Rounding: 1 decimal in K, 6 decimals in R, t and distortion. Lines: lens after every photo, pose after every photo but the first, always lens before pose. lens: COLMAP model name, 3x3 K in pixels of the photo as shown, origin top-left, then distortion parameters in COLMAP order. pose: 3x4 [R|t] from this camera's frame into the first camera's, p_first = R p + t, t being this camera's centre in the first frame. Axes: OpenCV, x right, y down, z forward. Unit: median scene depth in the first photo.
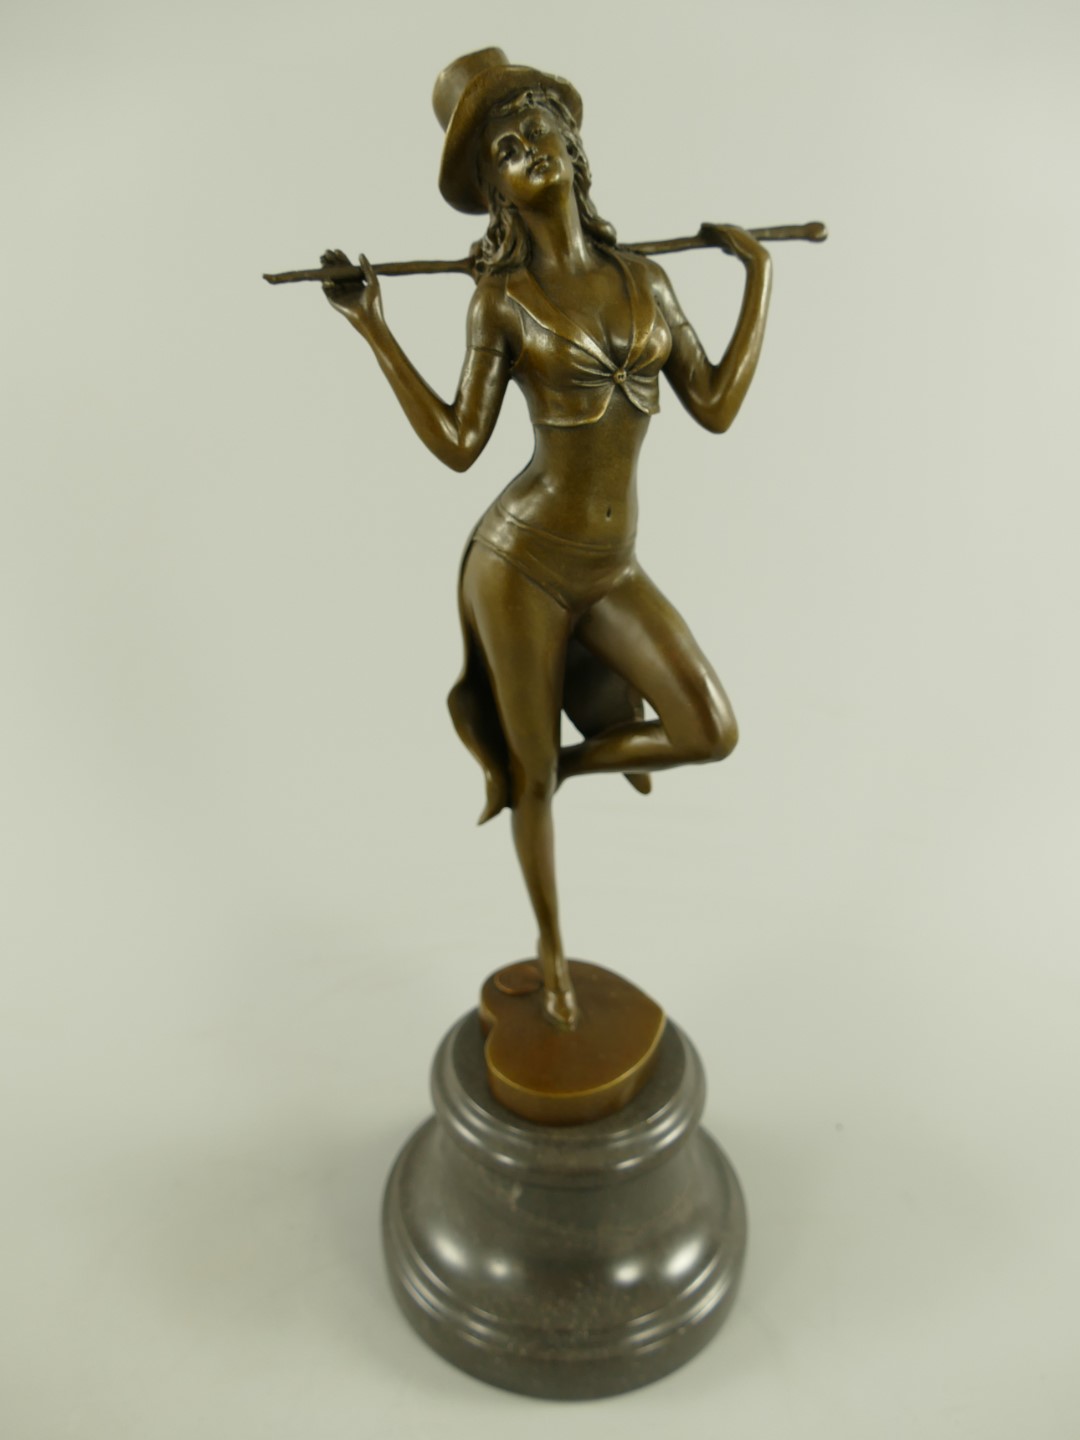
lens RADIAL K [[1140.7, 0, 540.0], [0, 1140.7, 720.0], [0, 0, 1]] dist [0.003759, 0.003195]
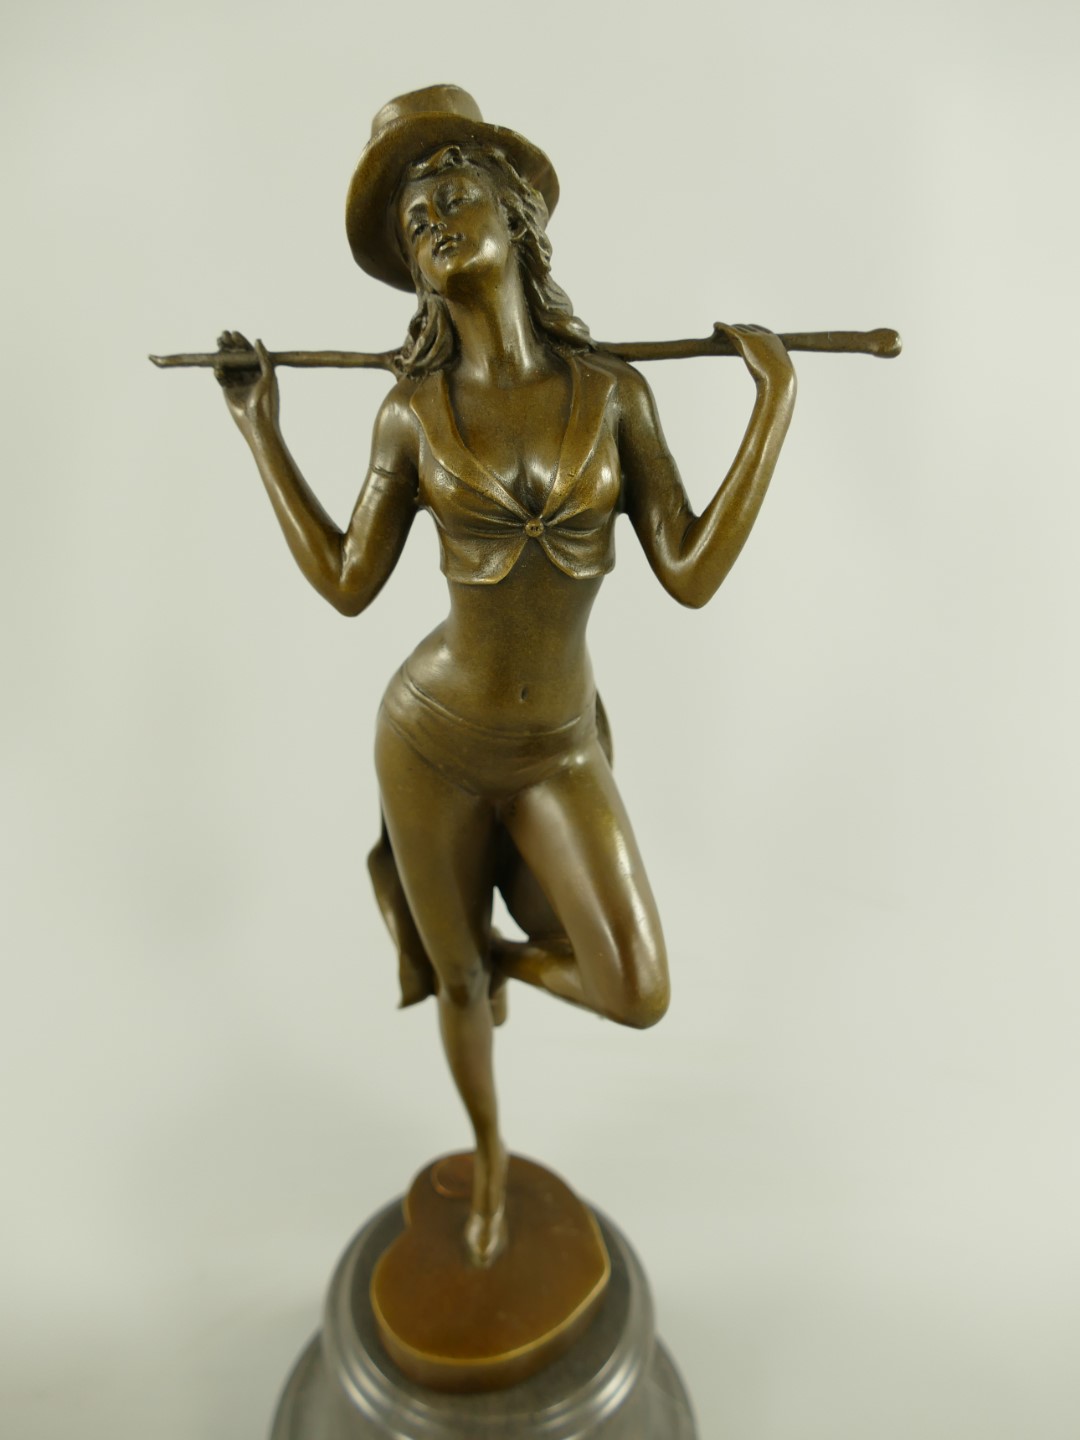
lens RADIAL K [[1121.1, 0, 540.0], [0, 1121.1, 720.0], [0, 0, 1]] dist [-0.006413, -0.005149]
pose [[0.948945, 0.163650, -0.269670, 0.283973], [-0.161051, 0.986431, 0.031892, -0.196067], [0.271229, 0.013167, 0.962425, 0.290282]]
